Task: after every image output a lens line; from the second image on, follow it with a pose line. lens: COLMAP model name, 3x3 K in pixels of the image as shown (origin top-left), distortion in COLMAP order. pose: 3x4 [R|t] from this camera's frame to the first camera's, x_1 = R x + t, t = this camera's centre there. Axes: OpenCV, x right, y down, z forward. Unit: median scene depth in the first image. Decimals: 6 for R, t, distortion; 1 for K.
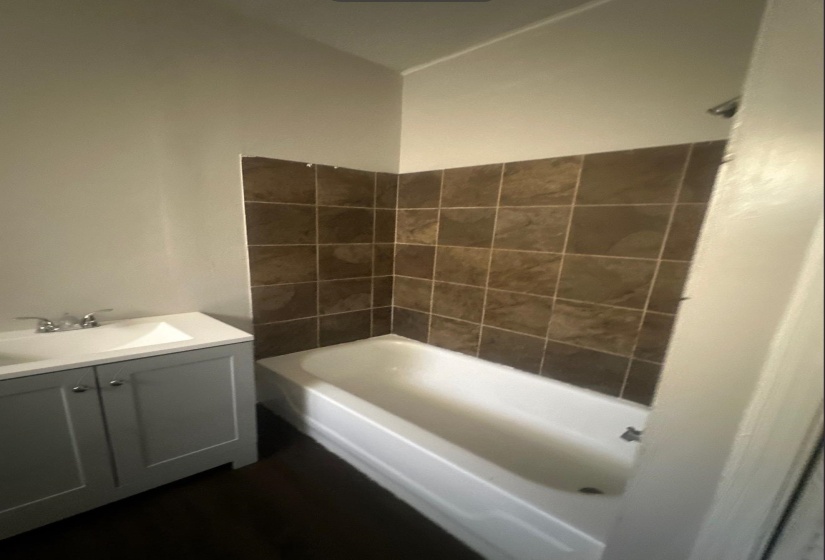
lens RADIAL K [[247.5, 0, 411.9], [0, 247.5, 282.5], [0, 0, 1]] dist [-0.000590, -0.000011]
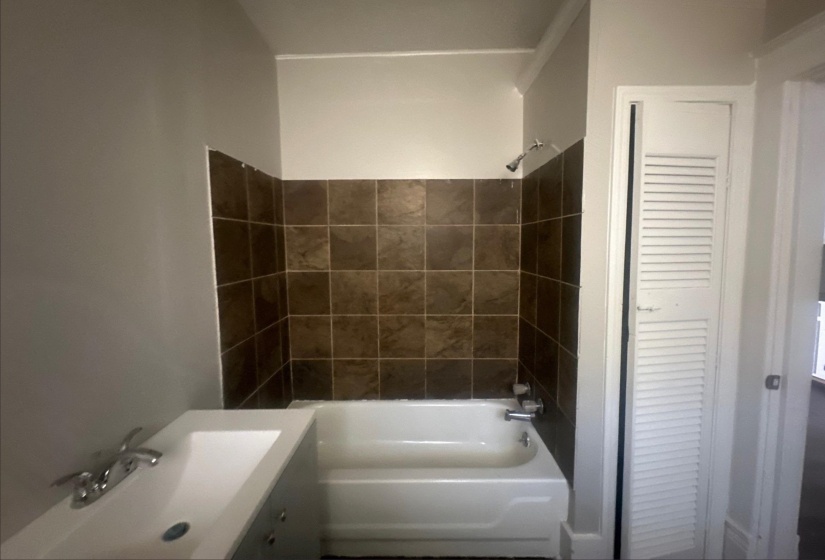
lens RADIAL K [[326.7, 0, 439.0], [0, 326.7, 278.6], [0, 0, 1]] dist [-0.001094, -0.000002]
pose [[0.702101, -0.087739, 0.706652, -0.368467], [0.168090, 0.984756, -0.044738, -0.017810], [-0.691954, 0.150192, 0.706146, 0.018803]]
